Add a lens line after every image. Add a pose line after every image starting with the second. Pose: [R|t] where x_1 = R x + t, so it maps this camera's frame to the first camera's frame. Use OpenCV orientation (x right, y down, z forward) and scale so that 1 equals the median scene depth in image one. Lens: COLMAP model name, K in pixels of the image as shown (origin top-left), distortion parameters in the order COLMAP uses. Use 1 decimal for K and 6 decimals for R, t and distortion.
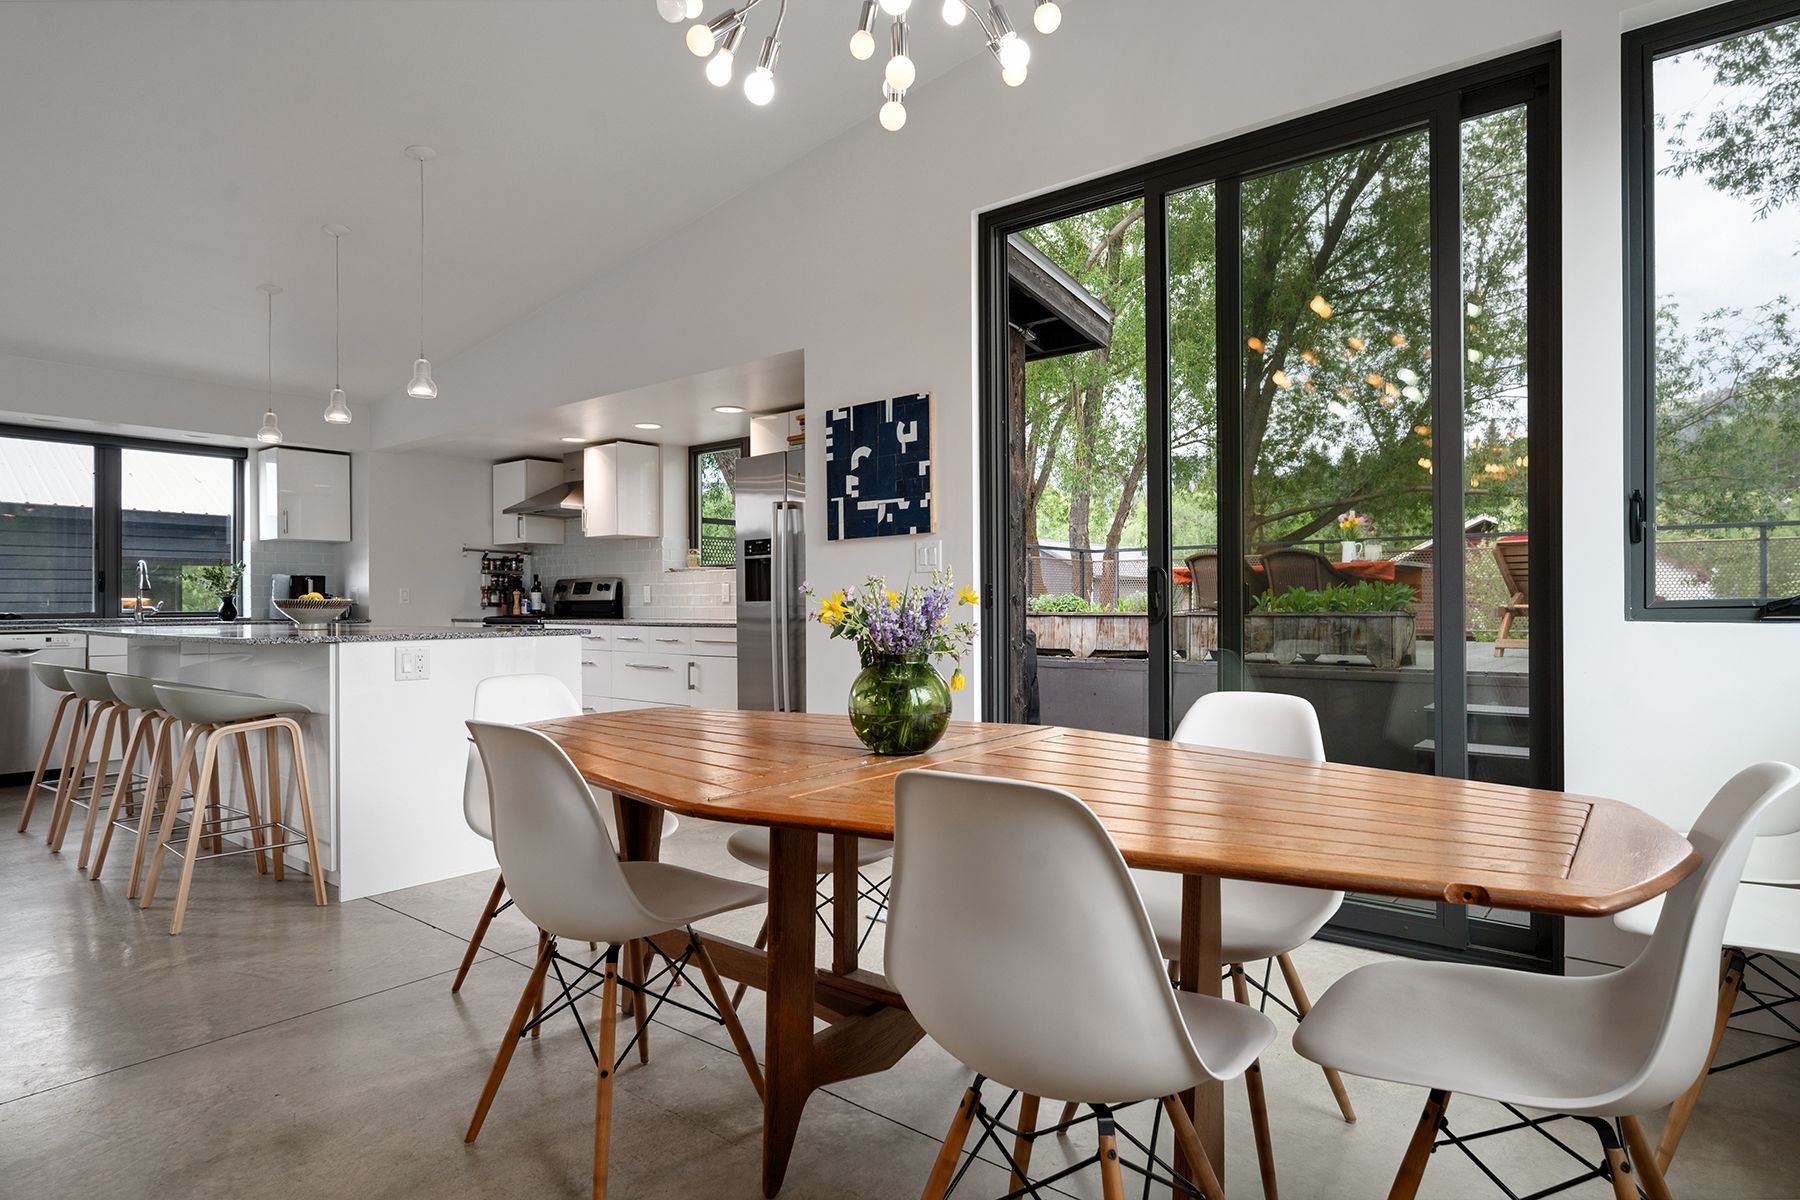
lens RADIAL K [[986.3, 0, 894.6], [0, 986.3, 593.2], [0, 0, 1]] dist [-0.003223, -0.000858]
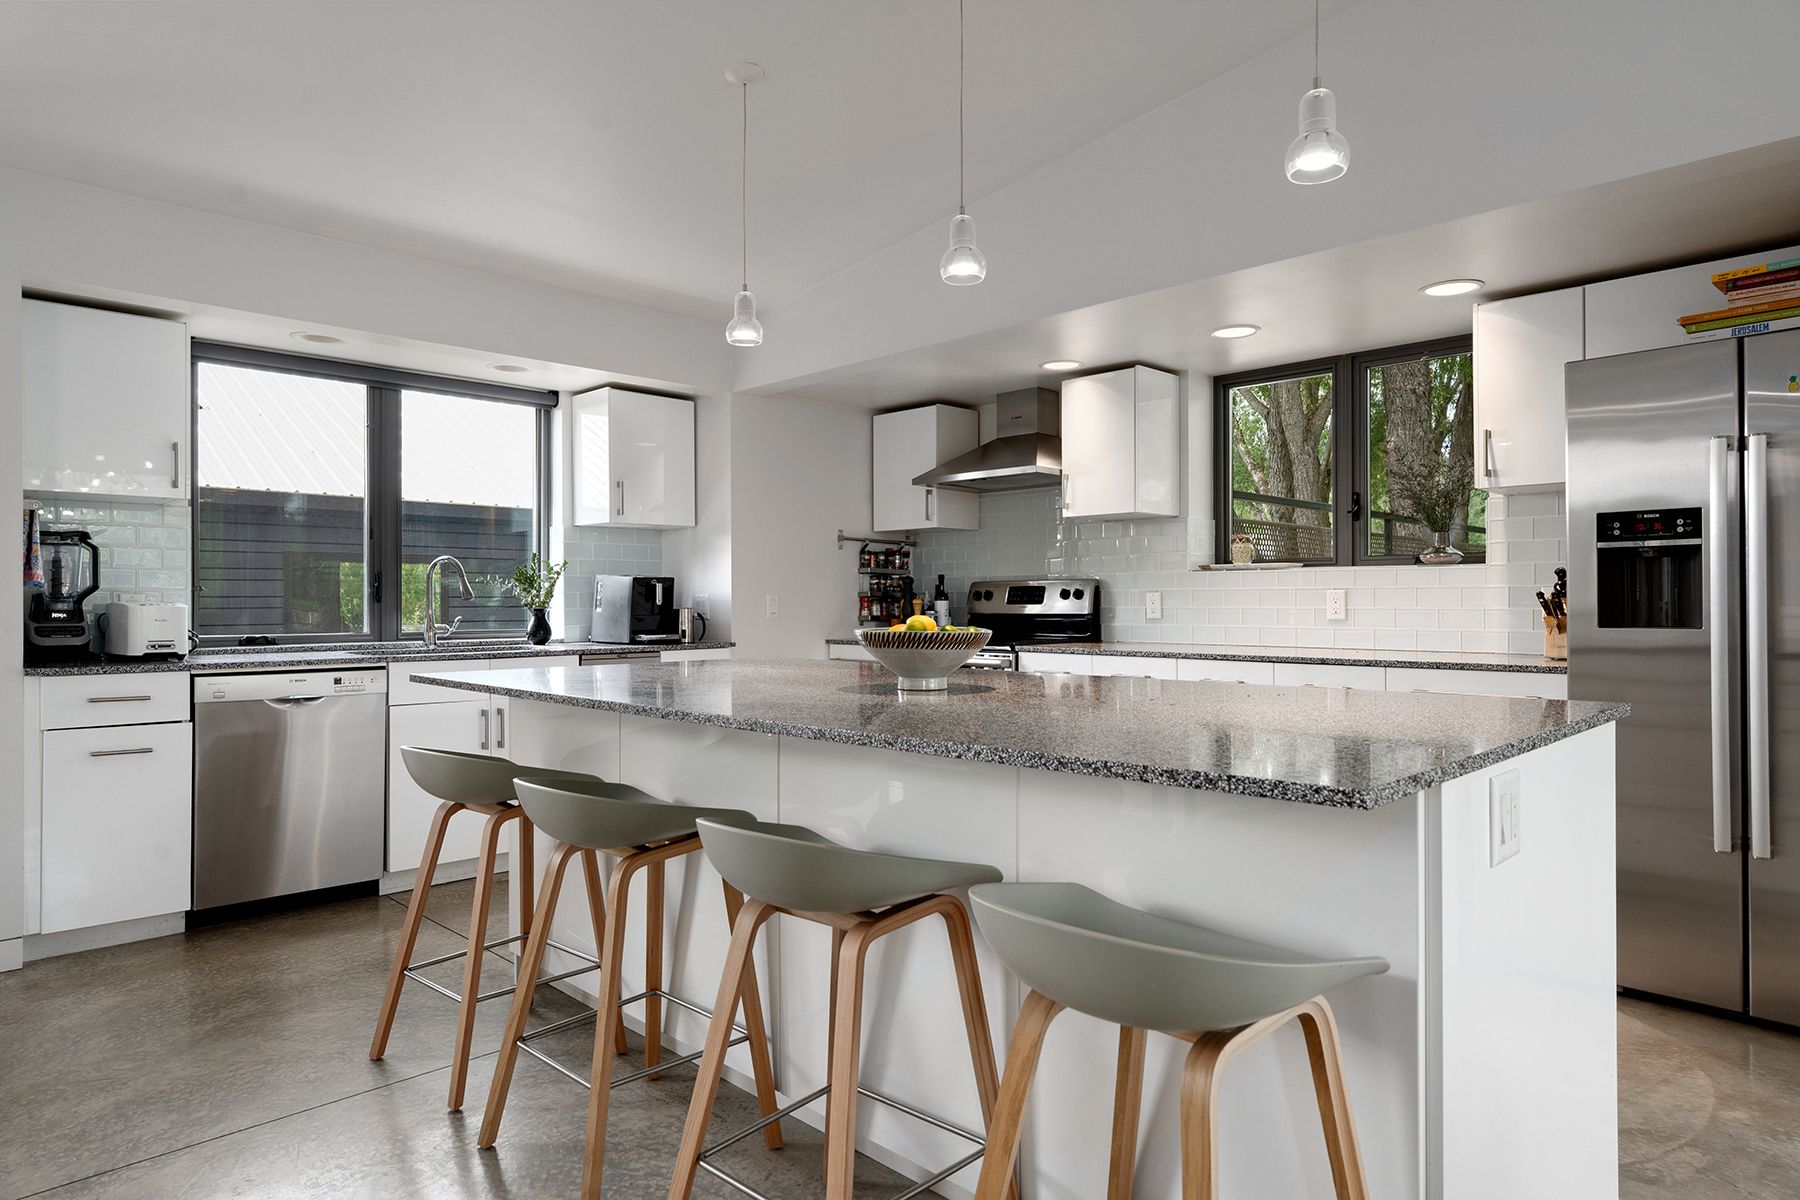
lens RADIAL K [[1071.0, 0, 903.7], [0, 1071.0, 605.5], [0, 0, 1]] dist [-0.004986, -0.000954]
pose [[0.994798, 0.000863, -0.101860, -0.347376], [0.000519, 0.999908, 0.013541, -0.008484], [0.101863, -0.013524, 0.994707, 0.288122]]
